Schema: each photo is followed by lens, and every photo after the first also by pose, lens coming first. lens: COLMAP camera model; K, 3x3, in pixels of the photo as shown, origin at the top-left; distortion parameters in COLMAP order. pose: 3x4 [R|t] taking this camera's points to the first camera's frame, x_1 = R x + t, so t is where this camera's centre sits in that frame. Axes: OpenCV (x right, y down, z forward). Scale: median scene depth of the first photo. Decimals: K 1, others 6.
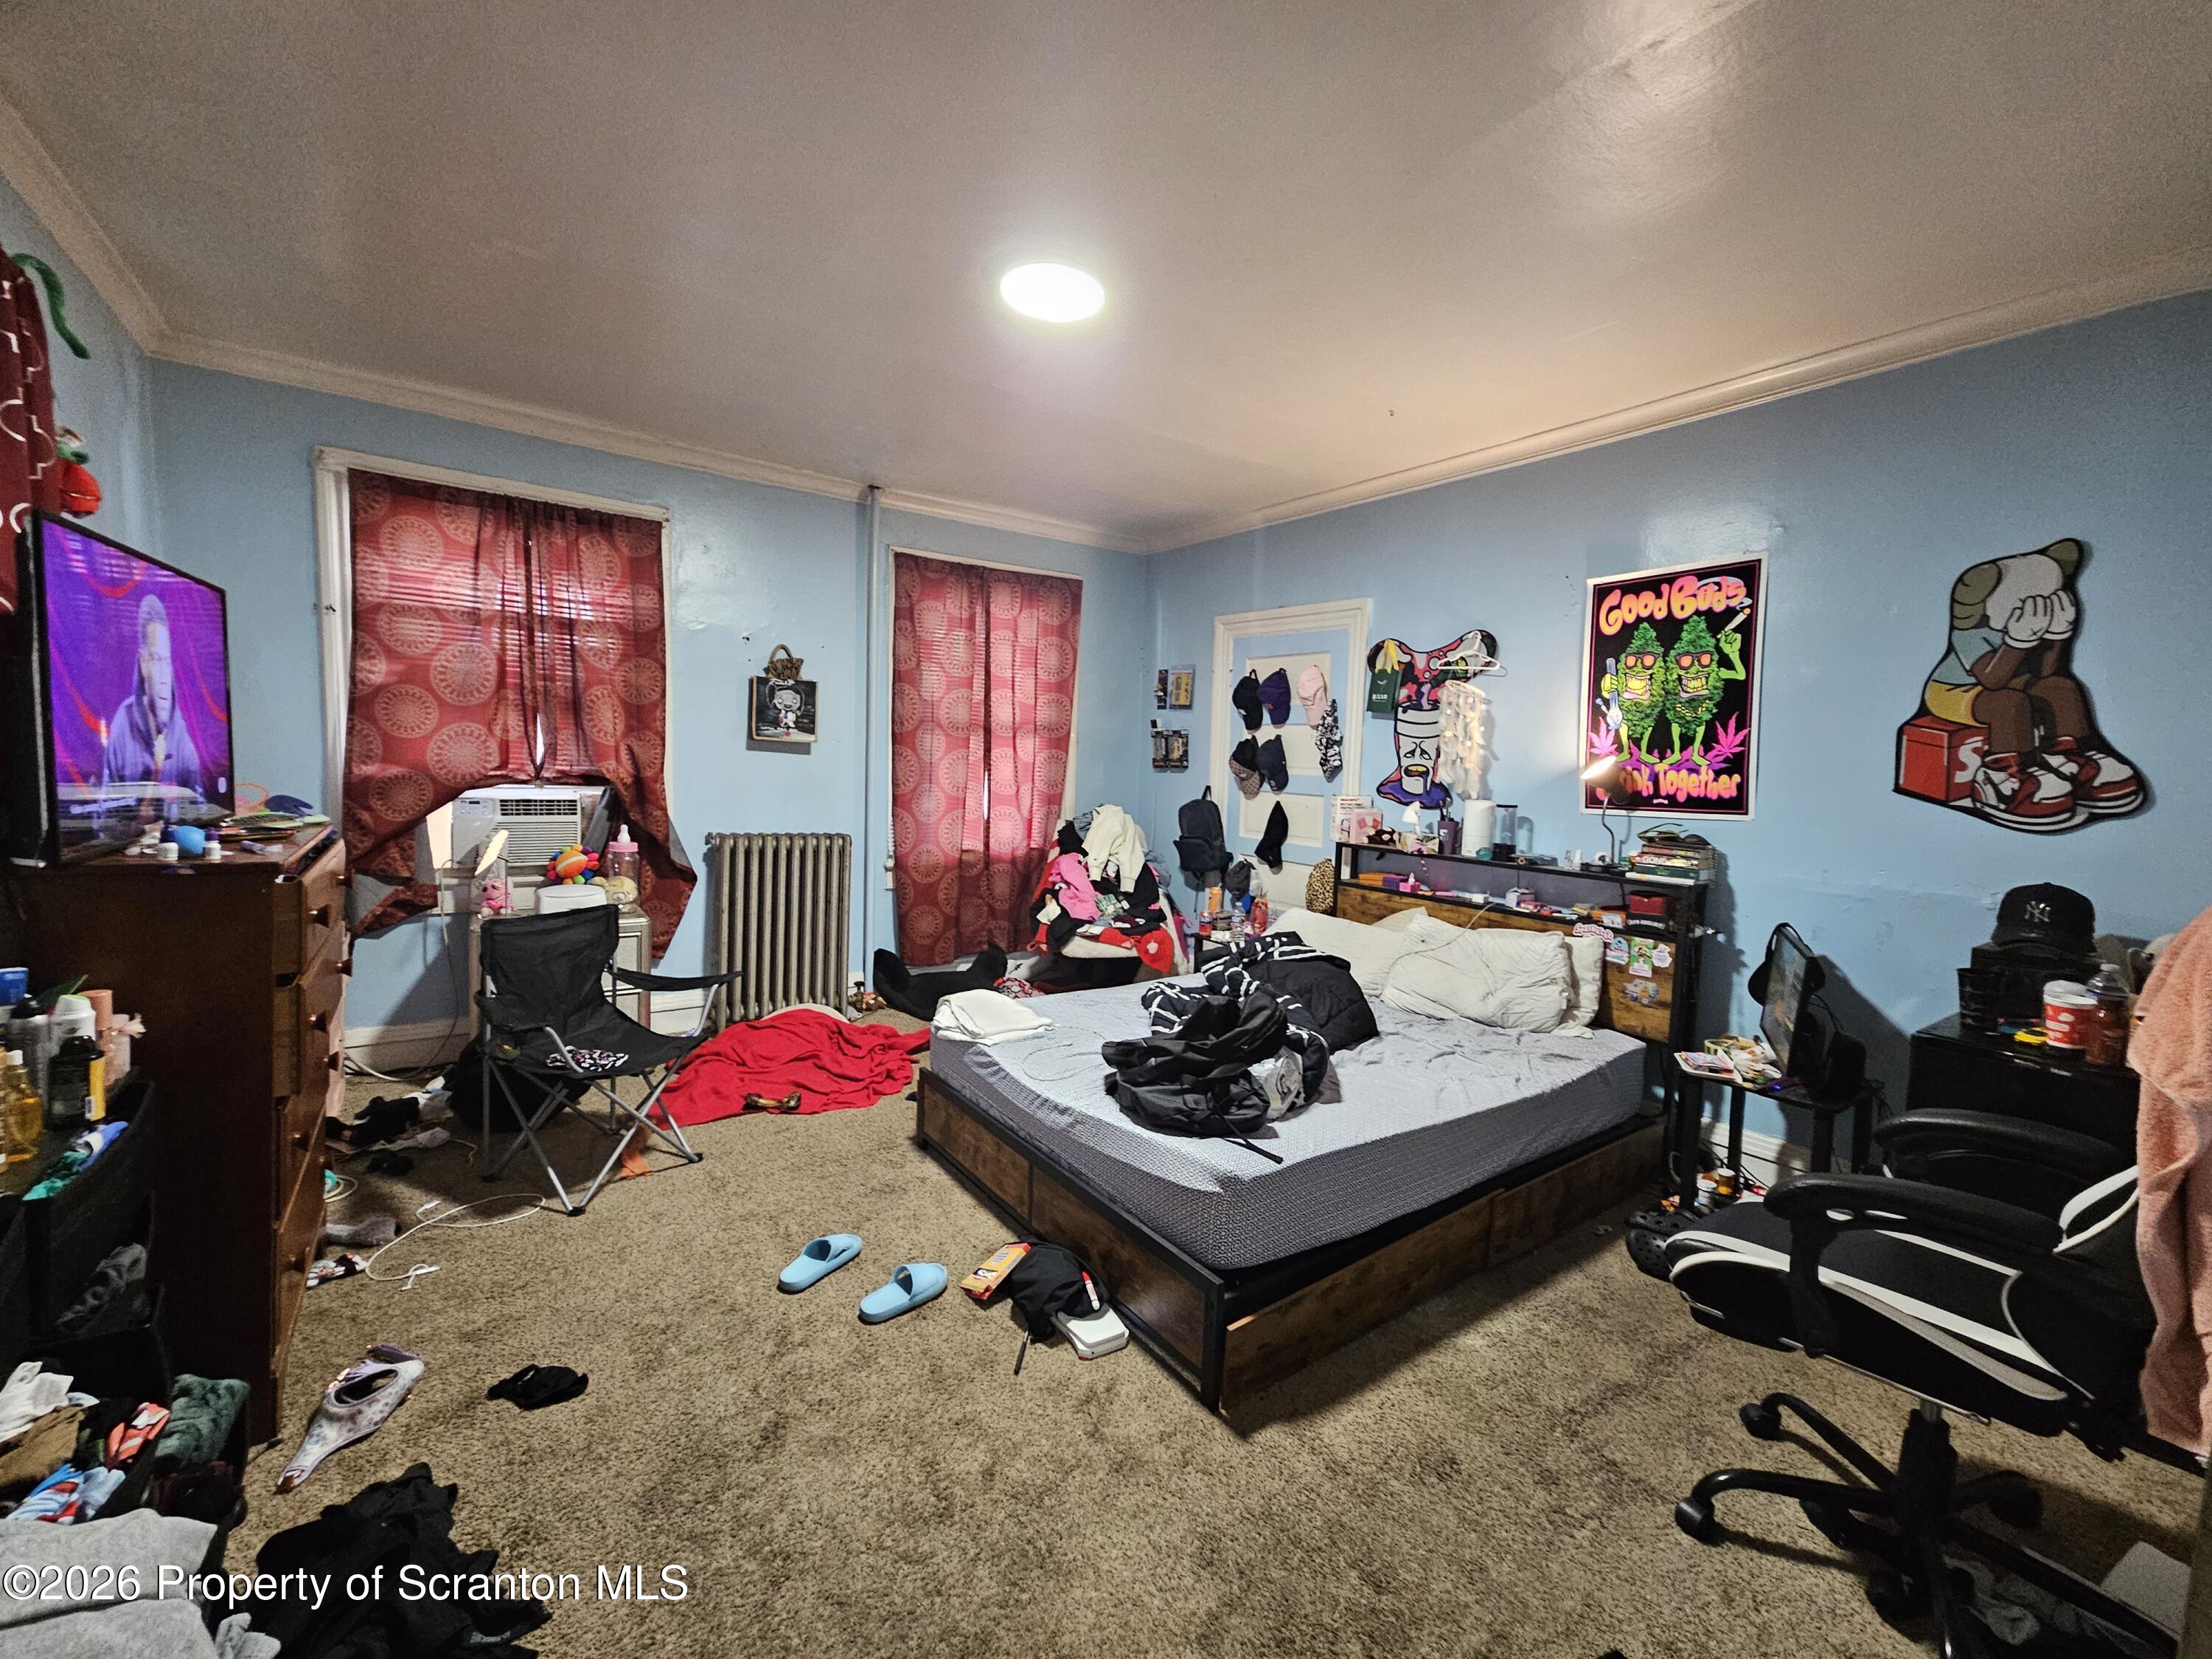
lens RADIAL K [[908.4, 0, 1107.3], [0, 908.4, 824.9], [0, 0, 1]] dist [-0.000299, -0.000079]
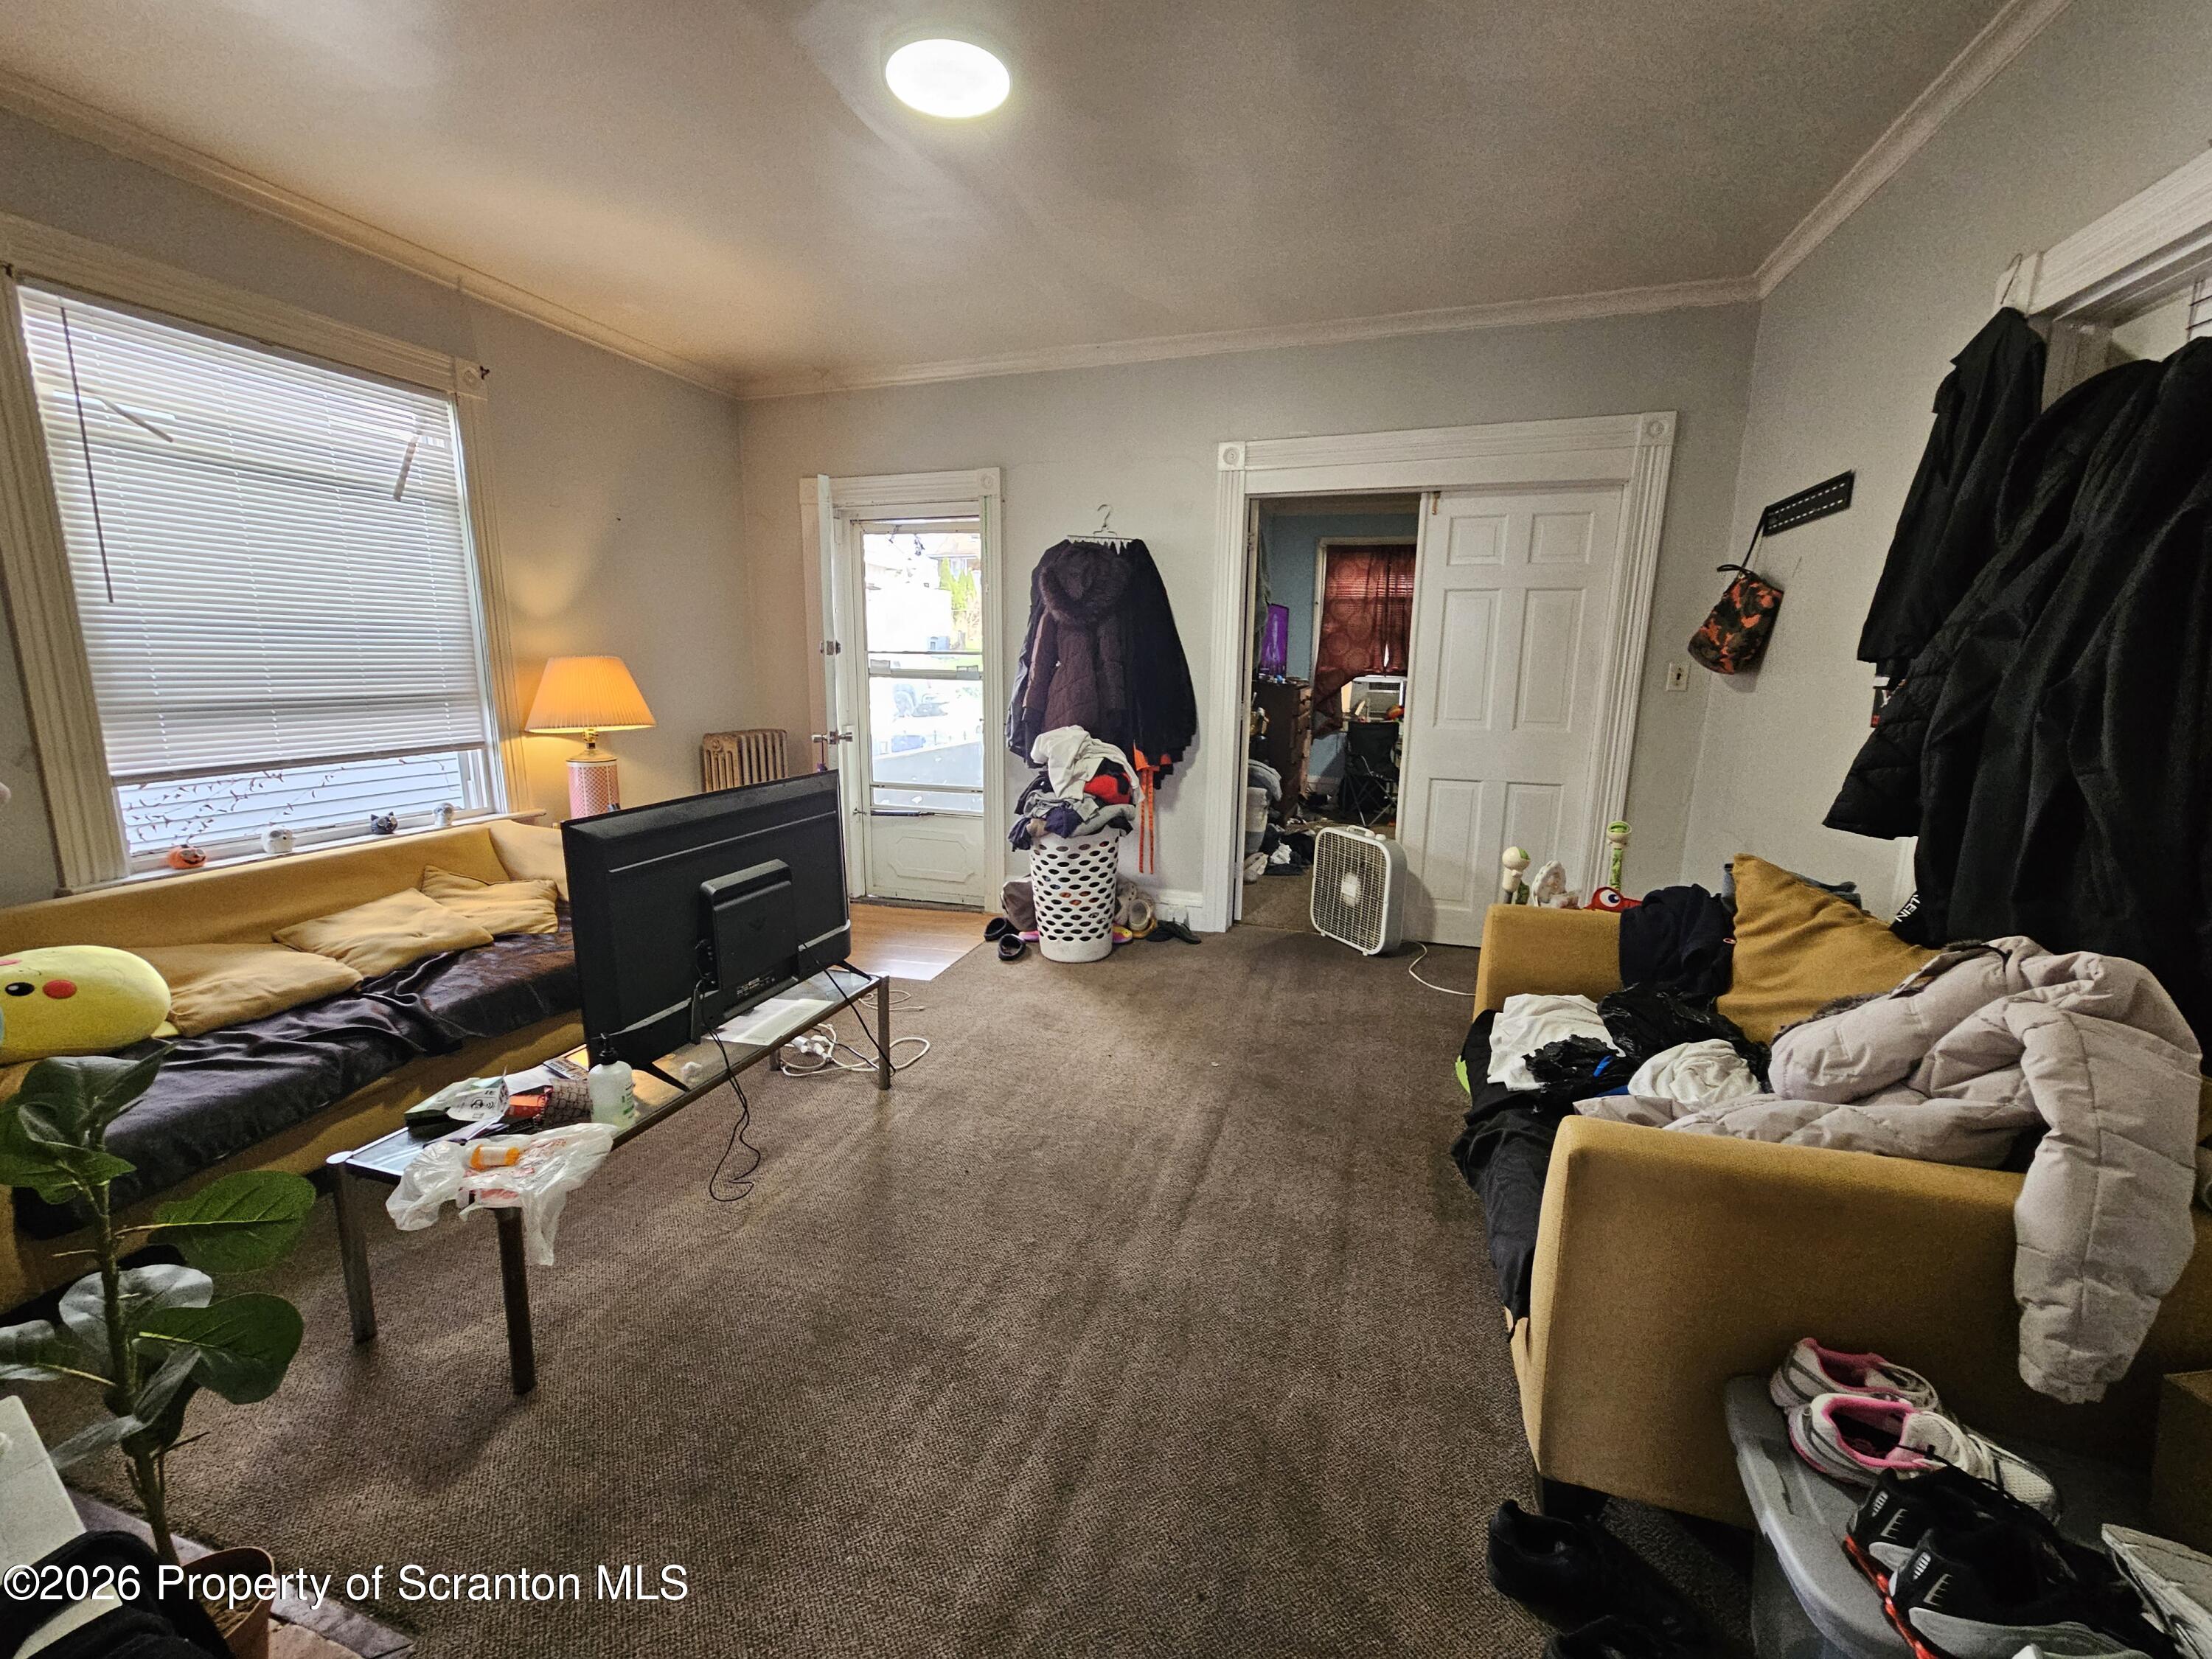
lens RADIAL K [[908.4, 0, 1107.5], [0, 908.4, 832.7], [0, 0, 1]] dist [-0.000299, -0.000079]
pose [[0.593560, 0.125819, -0.794893, 0.836838], [-0.057424, 0.991807, 0.114108, 0.131358], [0.802738, -0.022084, 0.595923, -0.930916]]
